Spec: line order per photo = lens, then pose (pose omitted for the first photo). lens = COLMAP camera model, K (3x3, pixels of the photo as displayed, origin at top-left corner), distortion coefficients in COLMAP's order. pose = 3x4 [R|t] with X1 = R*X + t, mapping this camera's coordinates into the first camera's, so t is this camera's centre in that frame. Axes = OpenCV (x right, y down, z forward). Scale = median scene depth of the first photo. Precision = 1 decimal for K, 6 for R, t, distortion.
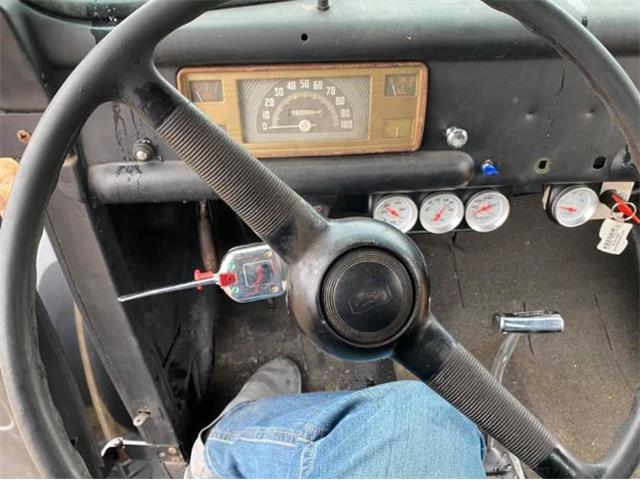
lens RADIAL K [[473.2, 0, 329.8], [0, 473.2, 255.7], [0, 0, 1]] dist [-0.002668, -0.034988]
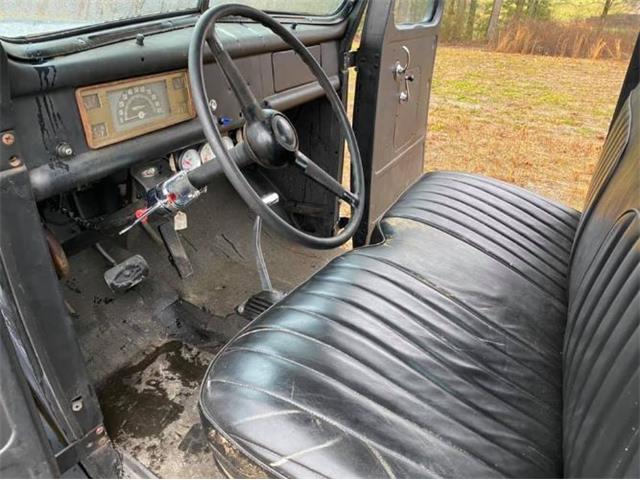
lens RADIAL K [[480.6, 0, 320.0], [0, 480.6, 240.0], [0, 0, 1]] dist [-0.001350, -0.000979]
pose [[0.555003, -0.383652, 0.738094, -1.107729], [0.473557, 0.875201, 0.098832, 0.231636], [-0.683897, 0.294678, 0.667420, -0.403605]]
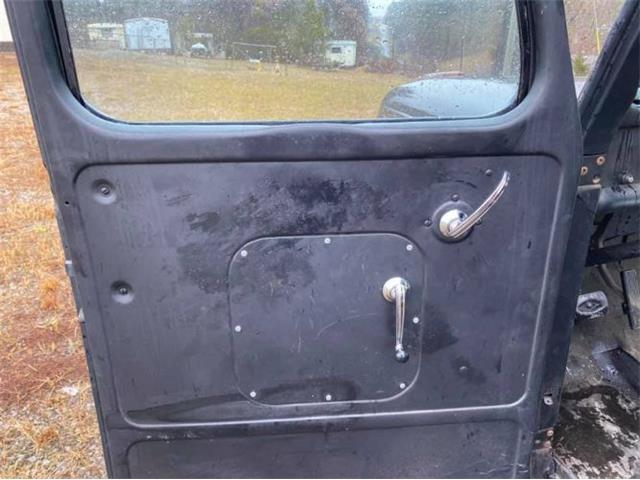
lens RADIAL K [[480.6, 0, 320.0], [0, 480.6, 240.0], [0, 0, 1]] dist [-0.001350, -0.000979]
pose [[0.963159, -0.107048, 0.246711, -1.804759], [0.168185, 0.955599, -0.241959, 0.207576], [-0.209856, 0.274538, 0.938397, -0.285266]]
